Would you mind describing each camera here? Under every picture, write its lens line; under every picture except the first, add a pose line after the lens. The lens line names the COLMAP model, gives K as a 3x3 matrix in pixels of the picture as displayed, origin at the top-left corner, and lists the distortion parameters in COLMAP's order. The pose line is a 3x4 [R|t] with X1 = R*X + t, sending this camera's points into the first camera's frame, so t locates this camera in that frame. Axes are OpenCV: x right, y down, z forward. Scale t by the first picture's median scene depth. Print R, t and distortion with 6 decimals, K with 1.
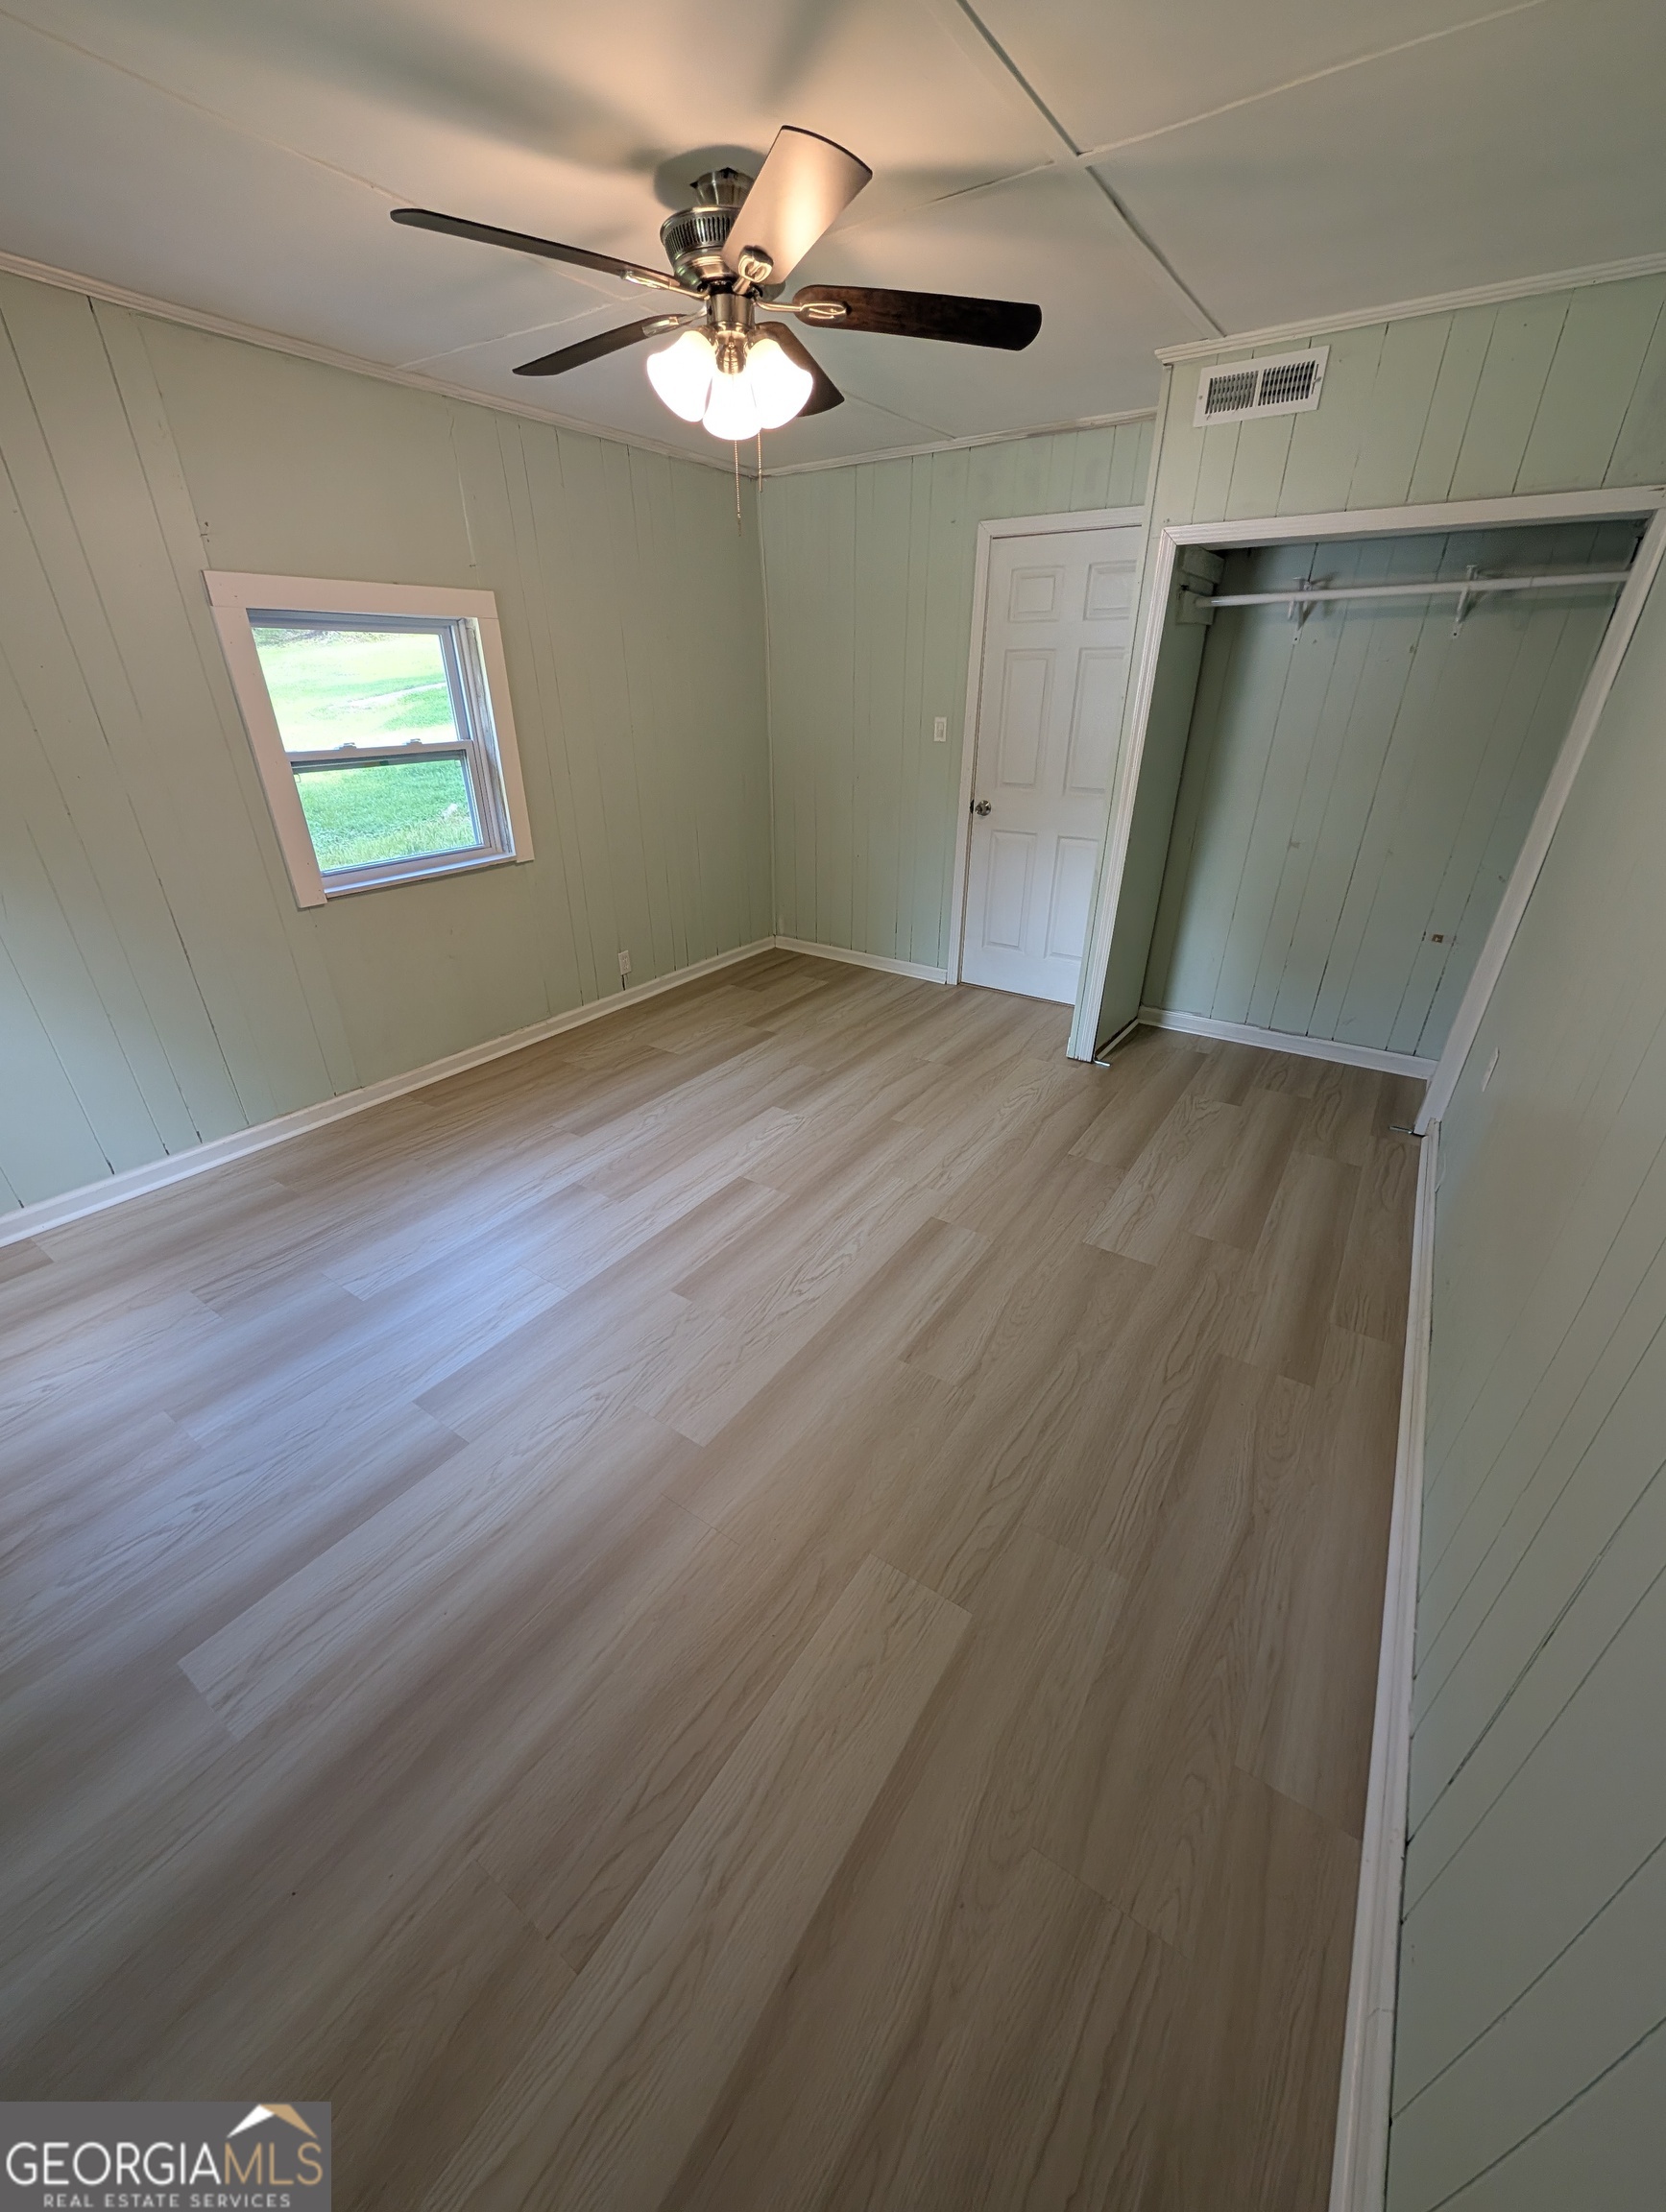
lens RADIAL K [[836.9, 0, 825.4], [0, 836.9, 1108.5], [0, 0, 1]] dist [-0.002895, -0.000358]
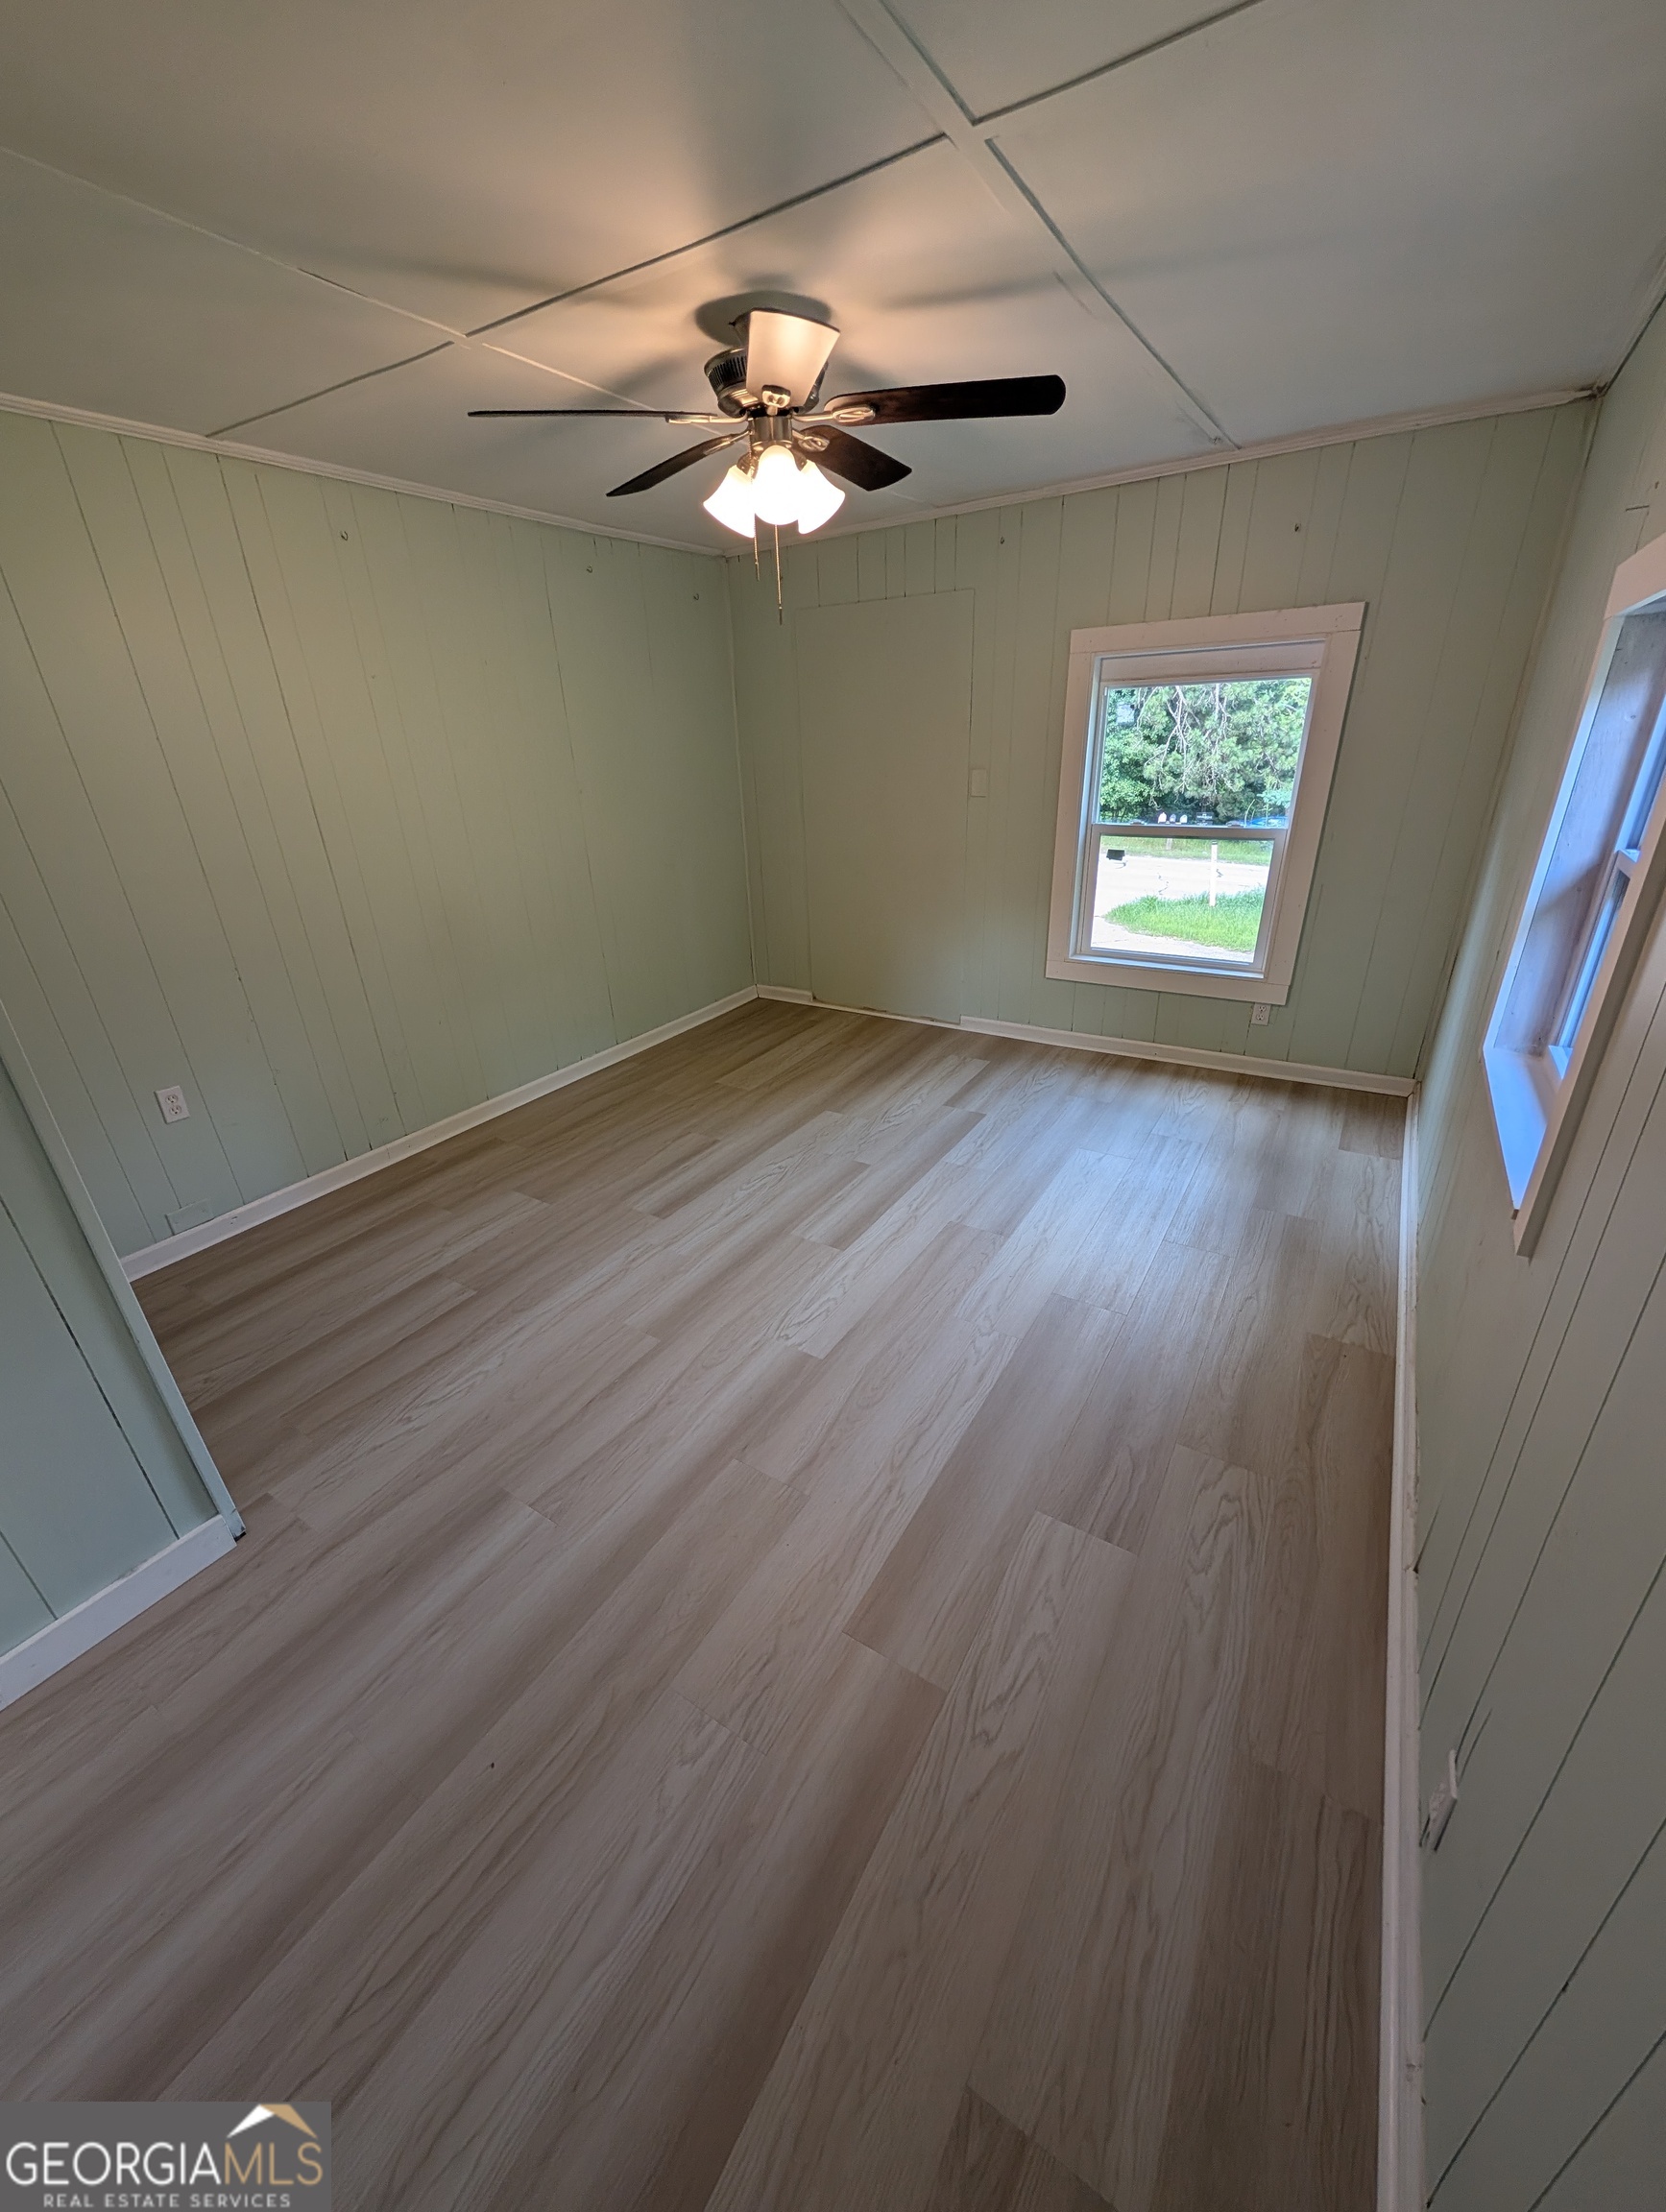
lens RADIAL K [[836.9, 0, 840.0], [0, 836.9, 1104.7], [0, 0, 1]] dist [-0.002895, -0.000358]
pose [[-0.998233, 0.052861, -0.027141, -0.080889], [0.011841, 0.624553, 0.780893, -0.778526], [0.058230, 0.779192, -0.624075, 1.472428]]
